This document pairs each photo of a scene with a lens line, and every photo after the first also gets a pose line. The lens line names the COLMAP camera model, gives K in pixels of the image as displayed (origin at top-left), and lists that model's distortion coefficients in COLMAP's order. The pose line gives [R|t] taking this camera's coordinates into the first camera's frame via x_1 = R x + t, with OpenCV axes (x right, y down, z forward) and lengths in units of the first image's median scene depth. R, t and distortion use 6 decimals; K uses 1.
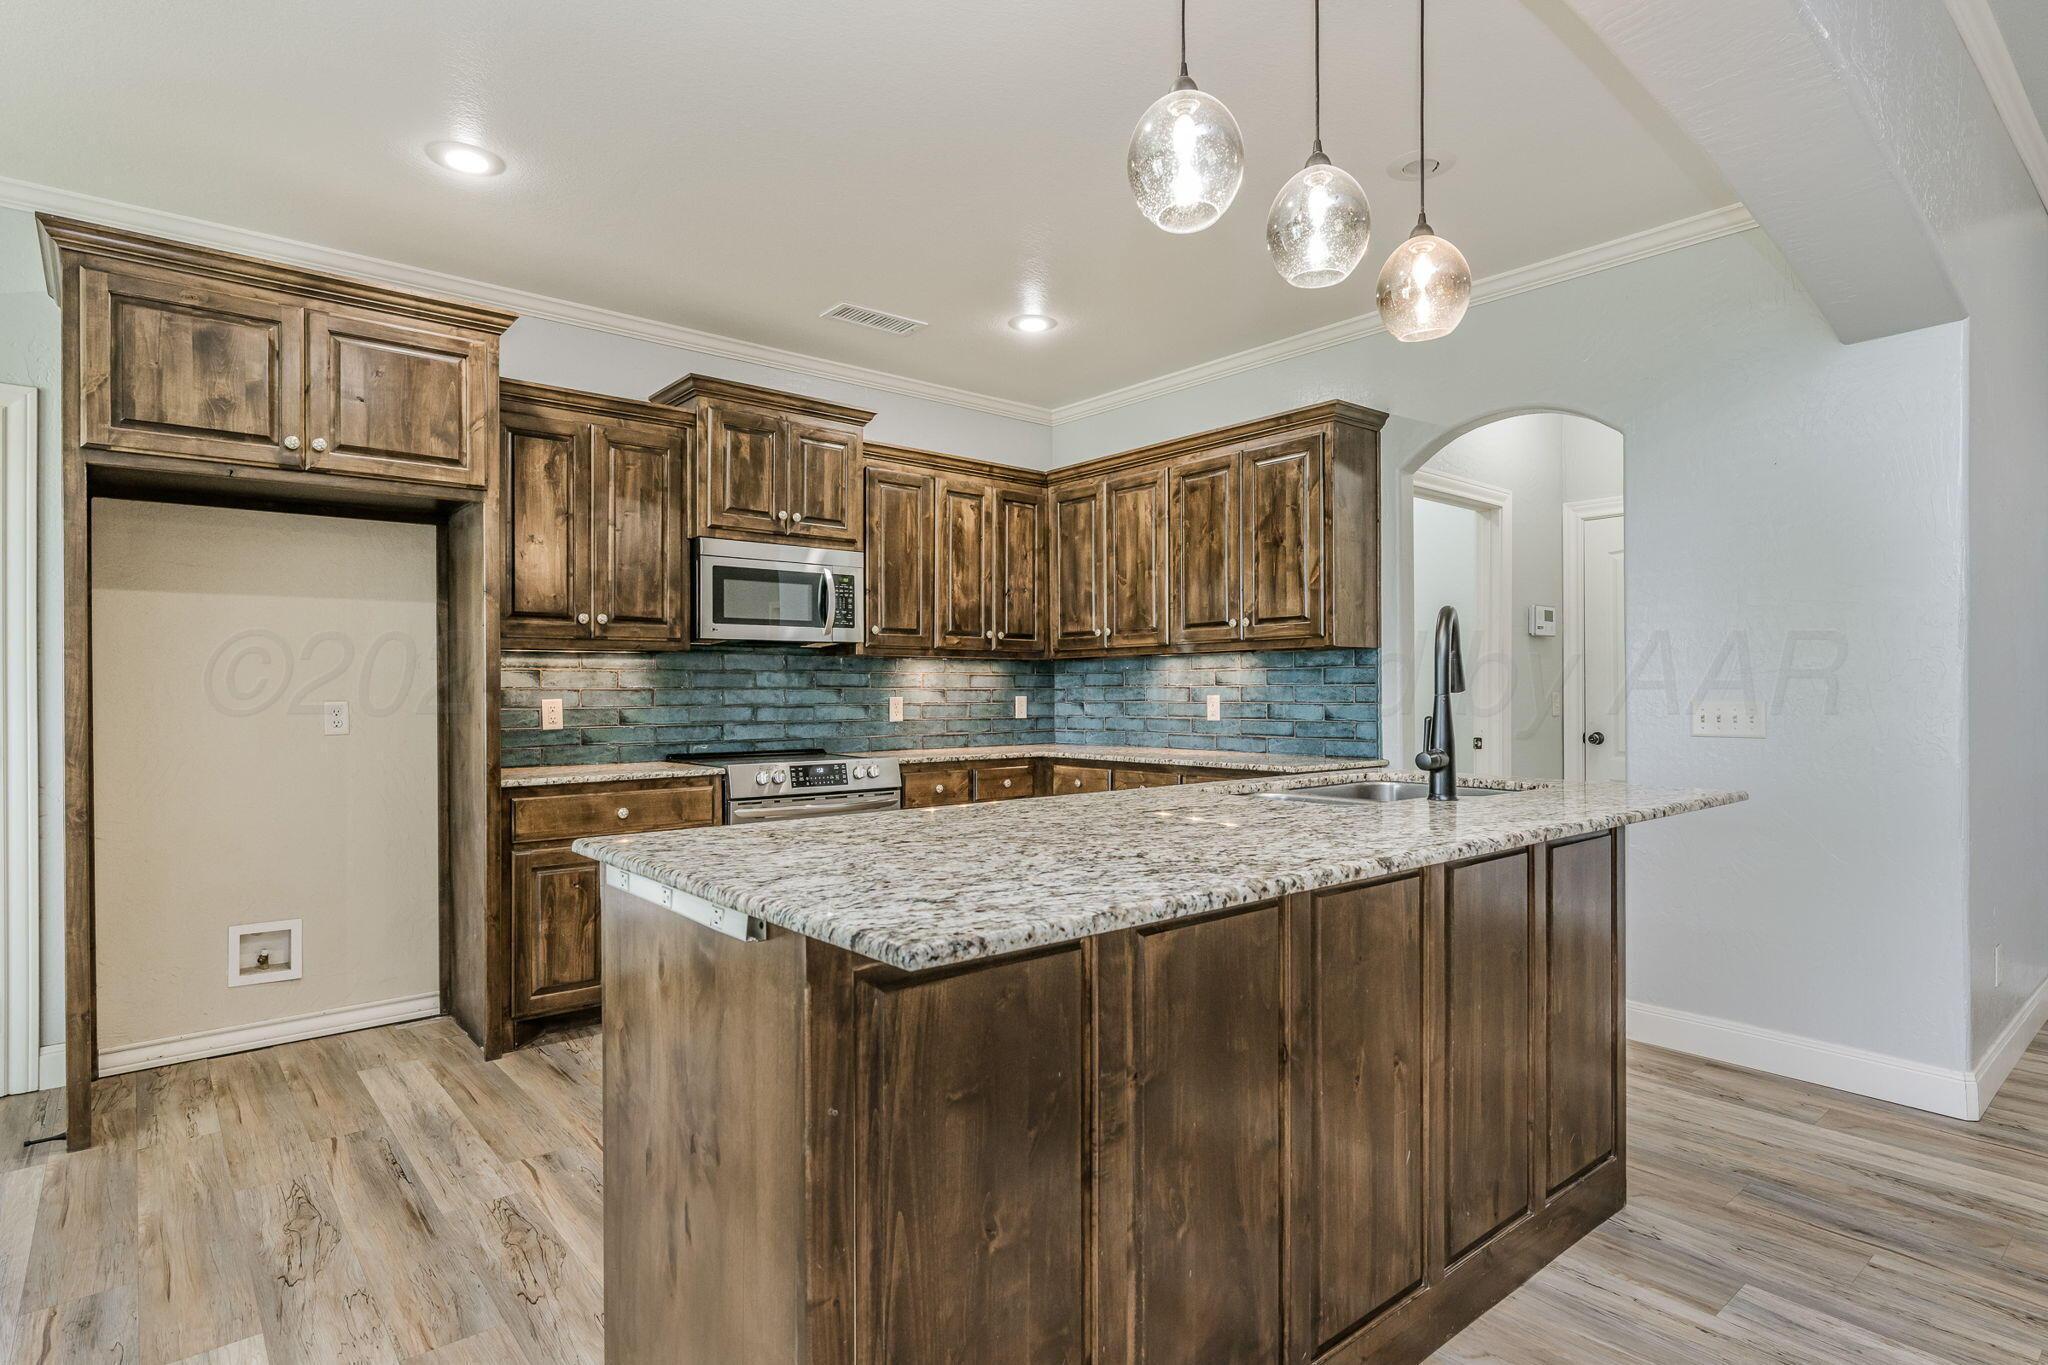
lens RADIAL K [[1043.6, 0, 1008.9], [0, 1043.6, 682.0], [0, 0, 1]] dist [0.001676, -0.000306]
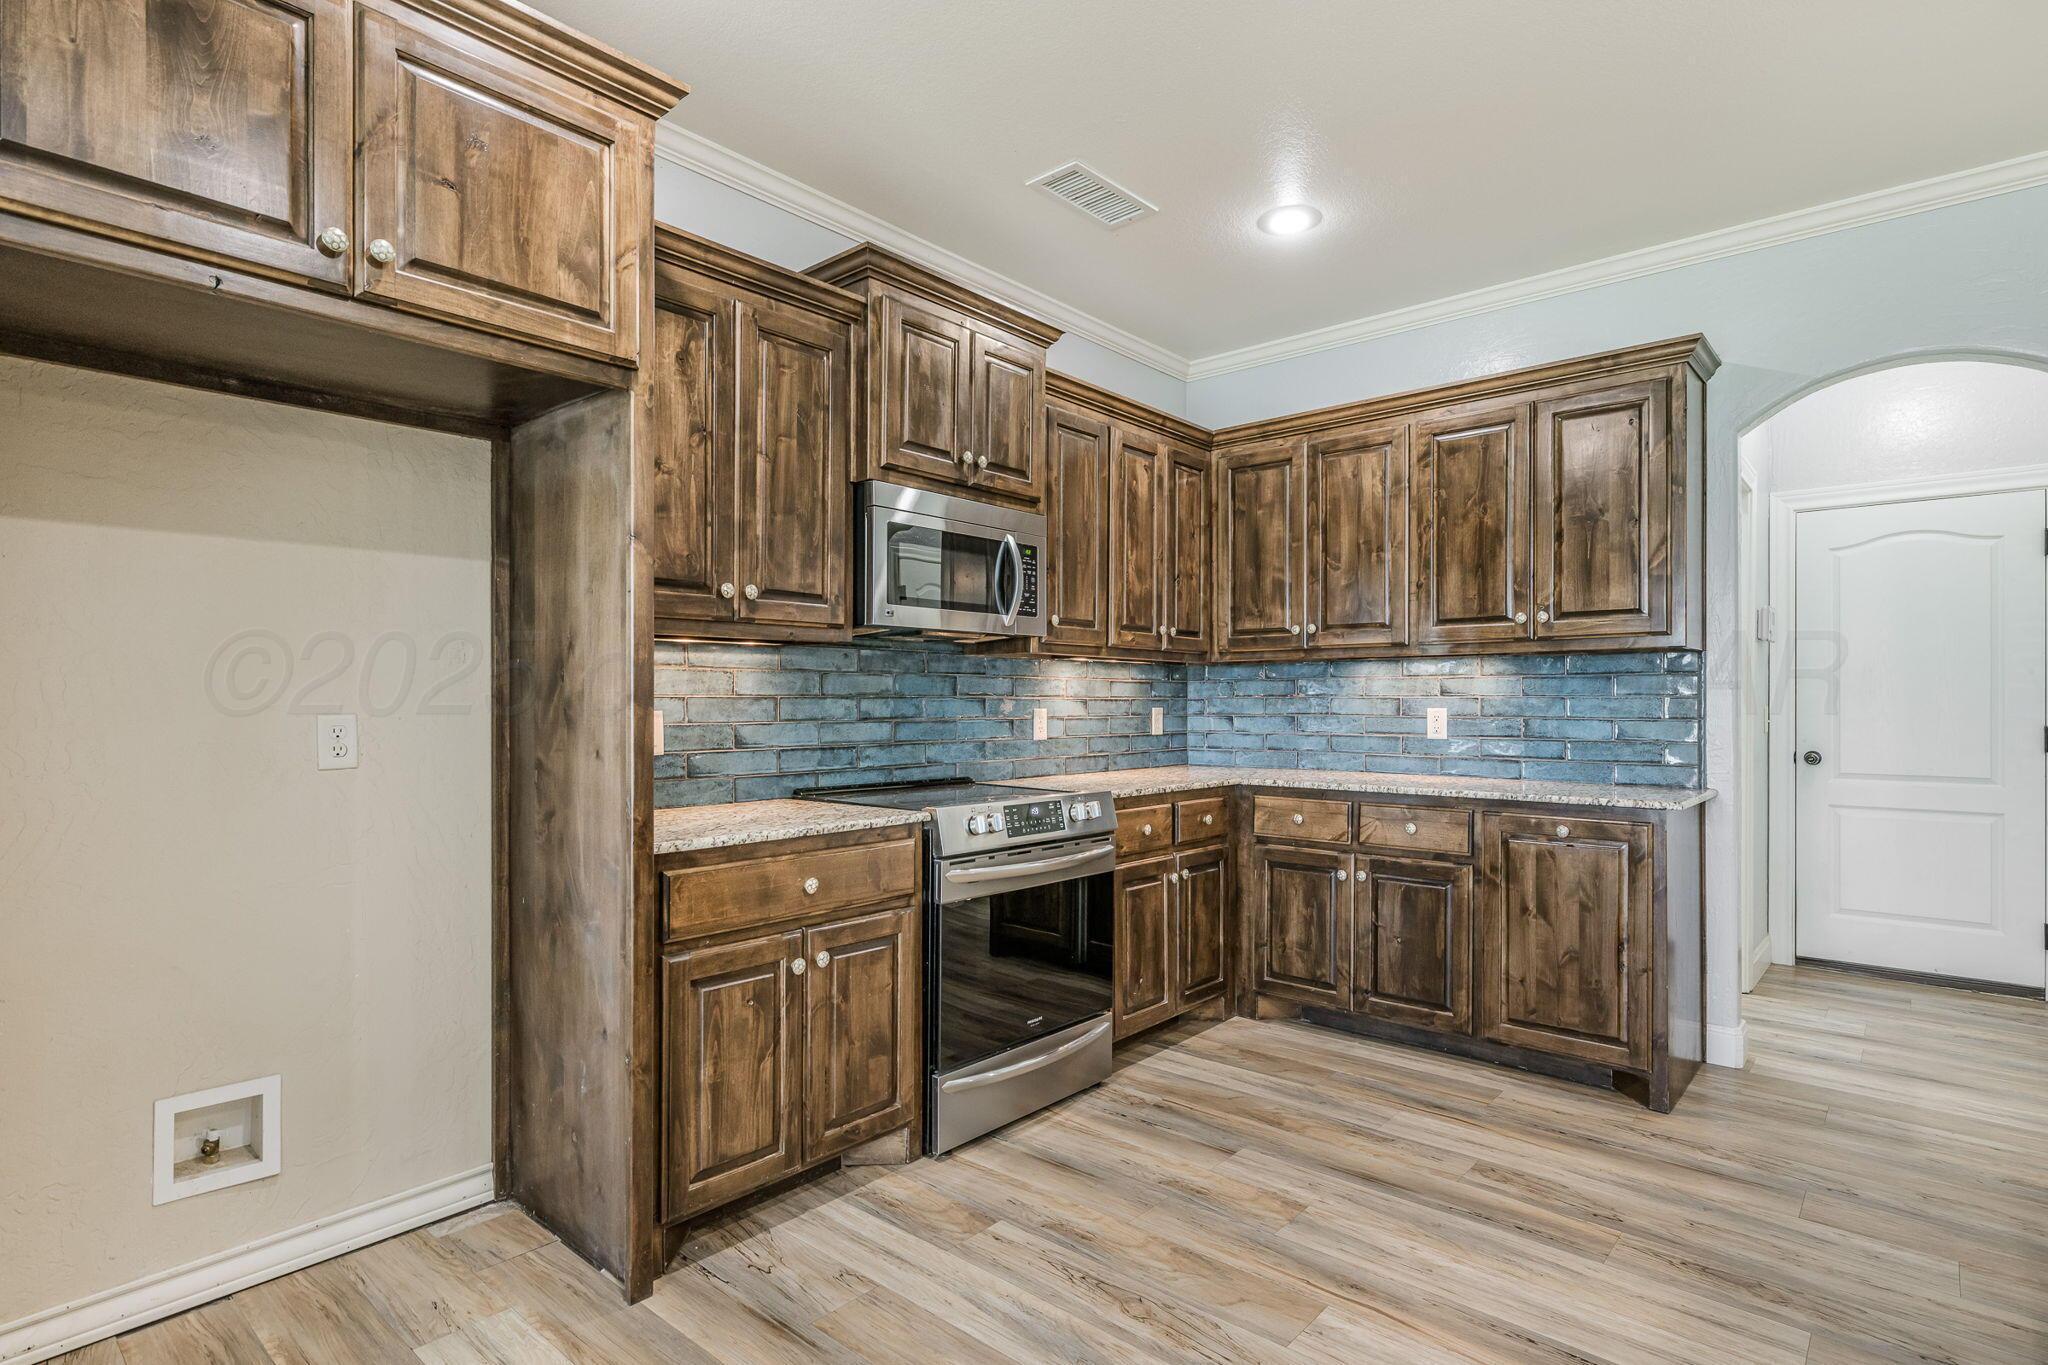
lens RADIAL K [[1043.6, 0, 1040.3], [0, 1043.6, 694.9], [0, 0, 1]] dist [0.001676, -0.000306]
pose [[0.988547, 0.005782, 0.150803, -0.289765], [-0.006279, 0.999976, 0.002822, 0.002315], [-0.150783, -0.003737, 0.988560, 0.291978]]
